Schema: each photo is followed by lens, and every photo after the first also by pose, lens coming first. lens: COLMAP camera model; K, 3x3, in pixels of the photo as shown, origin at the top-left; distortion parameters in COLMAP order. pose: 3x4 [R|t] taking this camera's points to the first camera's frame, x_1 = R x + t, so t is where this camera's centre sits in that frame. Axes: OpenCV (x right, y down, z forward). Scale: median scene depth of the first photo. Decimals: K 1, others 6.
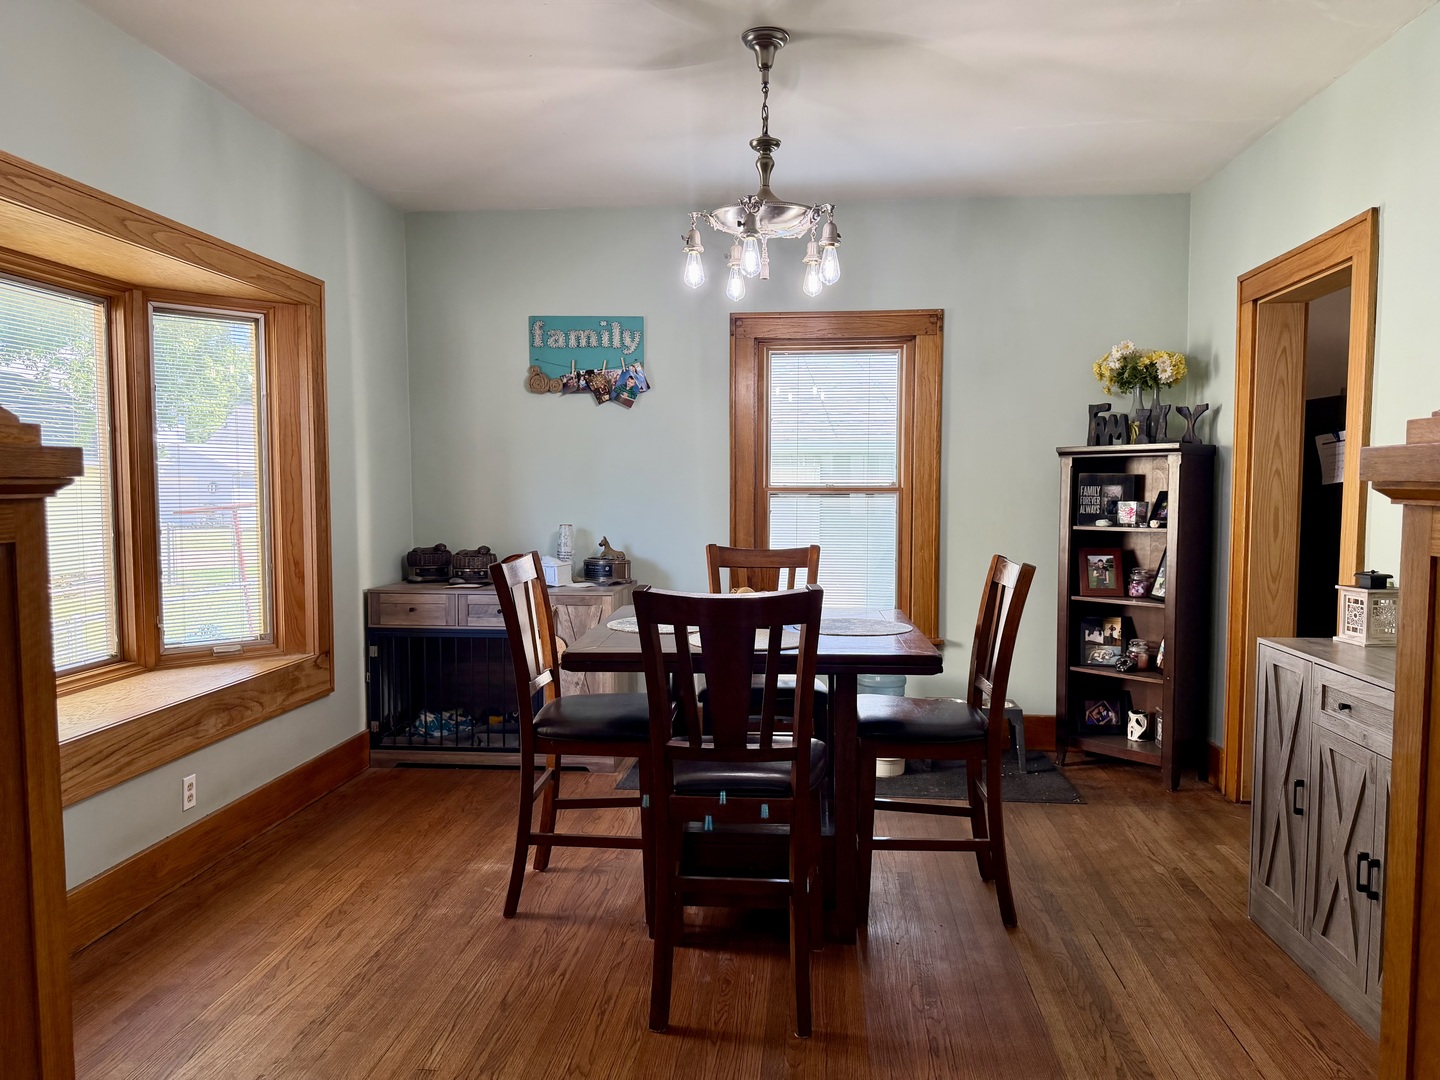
lens RADIAL K [[1018.4, 0, 720.0], [0, 1018.4, 540.0], [0, 0, 1]] dist [0.003769, -0.006090]
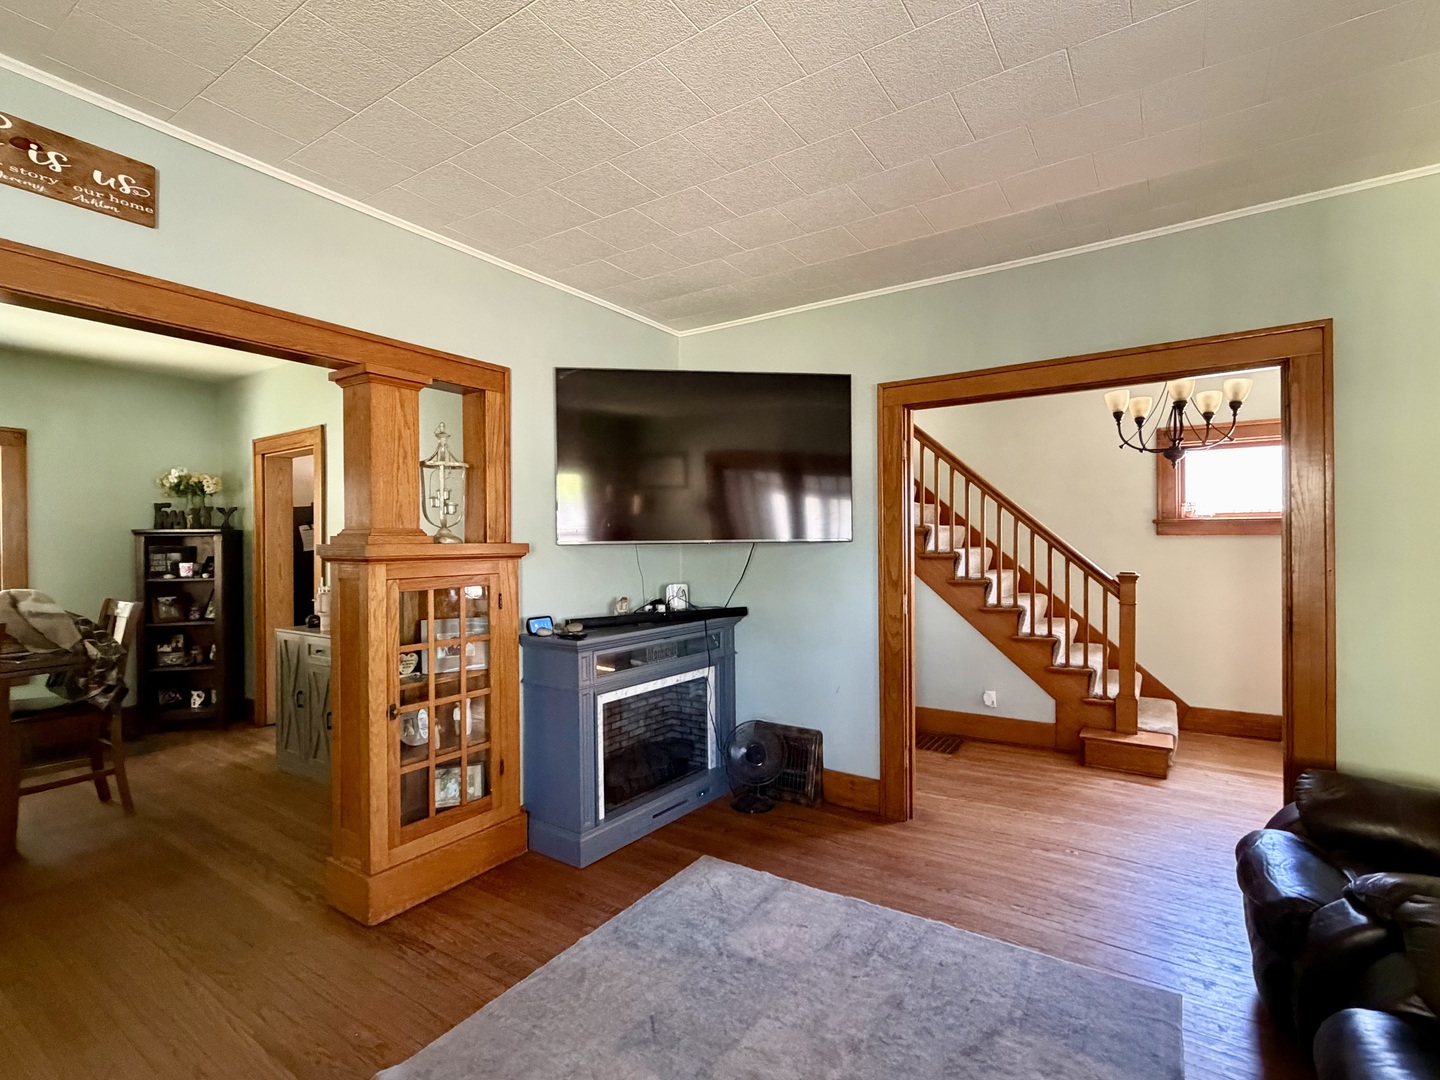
lens RADIAL K [[679.8, 0, 721.9], [0, 679.8, 548.9], [0, 0, 1]] dist [-0.000920, -0.000127]
pose [[0.467165, -0.008993, 0.884124, -0.169708], [0.060266, 0.997947, -0.021694, 0.015876], [-0.882114, 0.063417, 0.466748, -0.286994]]
